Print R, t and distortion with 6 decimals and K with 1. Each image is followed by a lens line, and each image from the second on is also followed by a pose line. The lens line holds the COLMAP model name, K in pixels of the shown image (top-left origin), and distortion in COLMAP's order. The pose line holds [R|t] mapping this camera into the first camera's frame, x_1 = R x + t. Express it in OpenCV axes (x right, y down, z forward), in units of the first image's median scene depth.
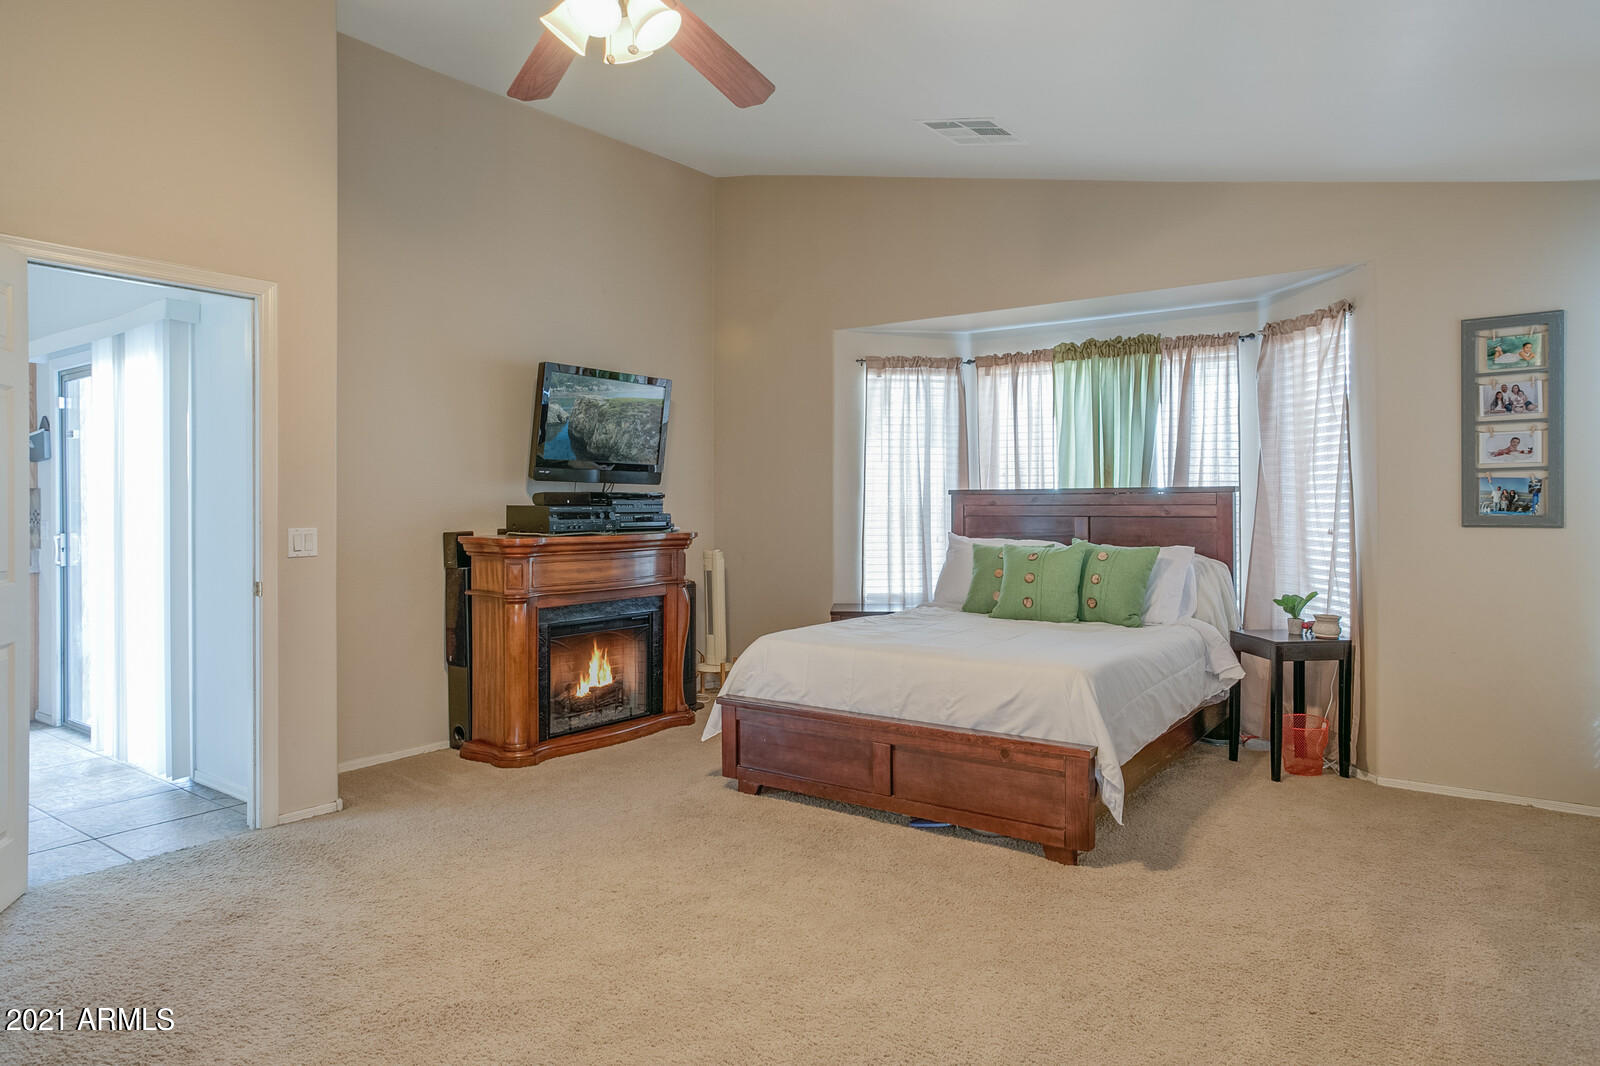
lens RADIAL K [[1071.2, 0, 761.8], [0, 1071.2, 514.1], [0, 0, 1]] dist [-0.004950, 0.003941]
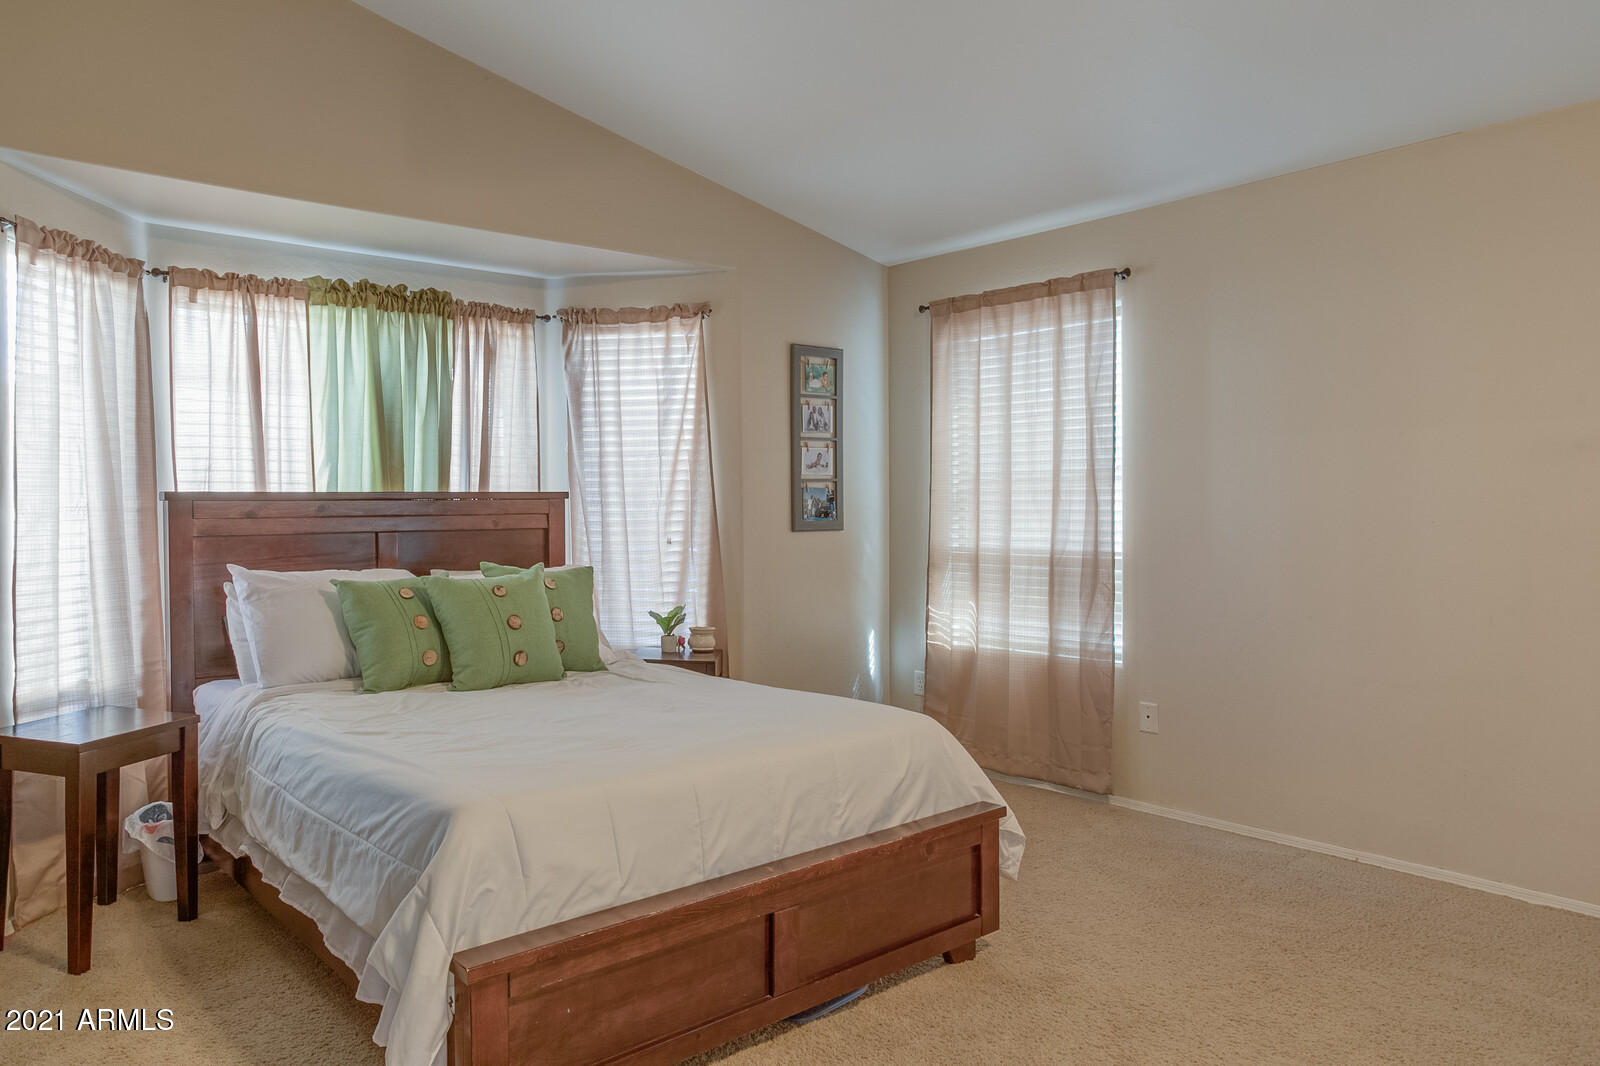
lens RADIAL K [[1071.2, 0, 761.8], [0, 1071.2, 514.1], [0, 0, 1]] dist [-0.004950, 0.003941]
pose [[0.222118, -0.004923, 0.975007, -0.345680], [0.018070, 0.999836, 0.000932, -0.006223], [-0.974852, 0.017412, 0.222170, 0.635594]]
